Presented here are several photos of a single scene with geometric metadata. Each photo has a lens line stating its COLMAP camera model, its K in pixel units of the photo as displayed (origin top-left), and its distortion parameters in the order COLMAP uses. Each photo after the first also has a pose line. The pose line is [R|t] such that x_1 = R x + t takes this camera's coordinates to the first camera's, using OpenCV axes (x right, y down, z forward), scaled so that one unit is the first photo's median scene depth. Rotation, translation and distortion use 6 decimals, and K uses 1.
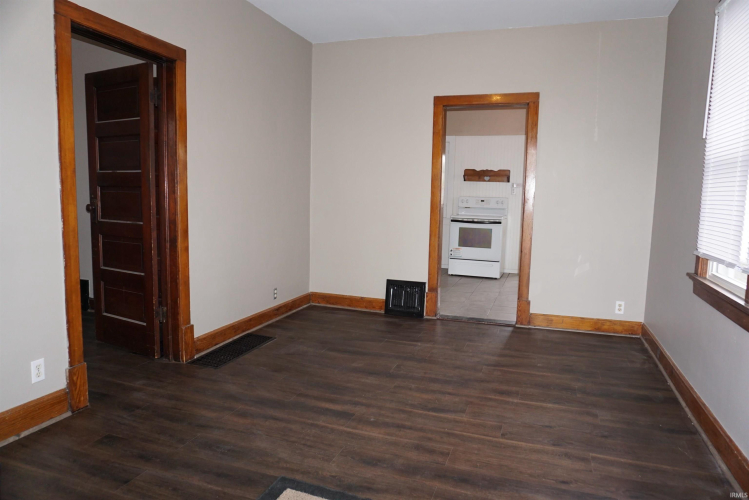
lens RADIAL K [[493.6, 0, 374.5], [0, 493.6, 250.0], [0, 0, 1]] dist [-0.049228, 0.006081]
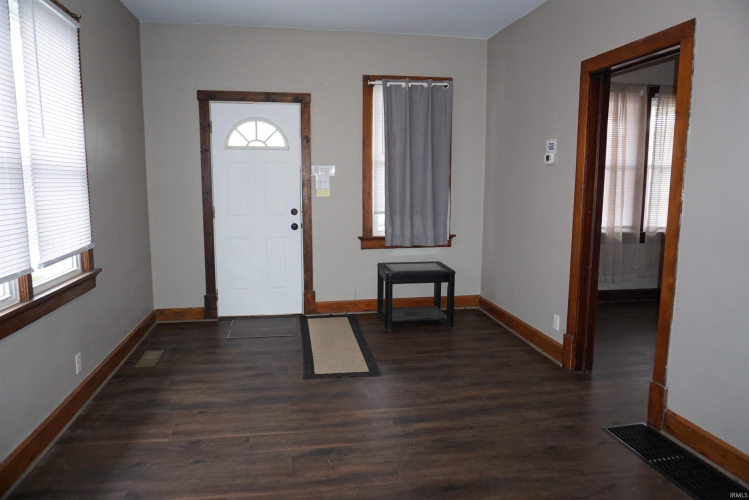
lens RADIAL K [[493.6, 0, 374.5], [0, 493.6, 250.0], [0, 0, 1]] dist [-0.049228, 0.006081]
pose [[-0.868843, 0.044055, -0.493124, 0.502337], [-0.077856, 0.971482, 0.223966, -0.249529], [0.488928, 0.232984, -0.840635, 1.836749]]
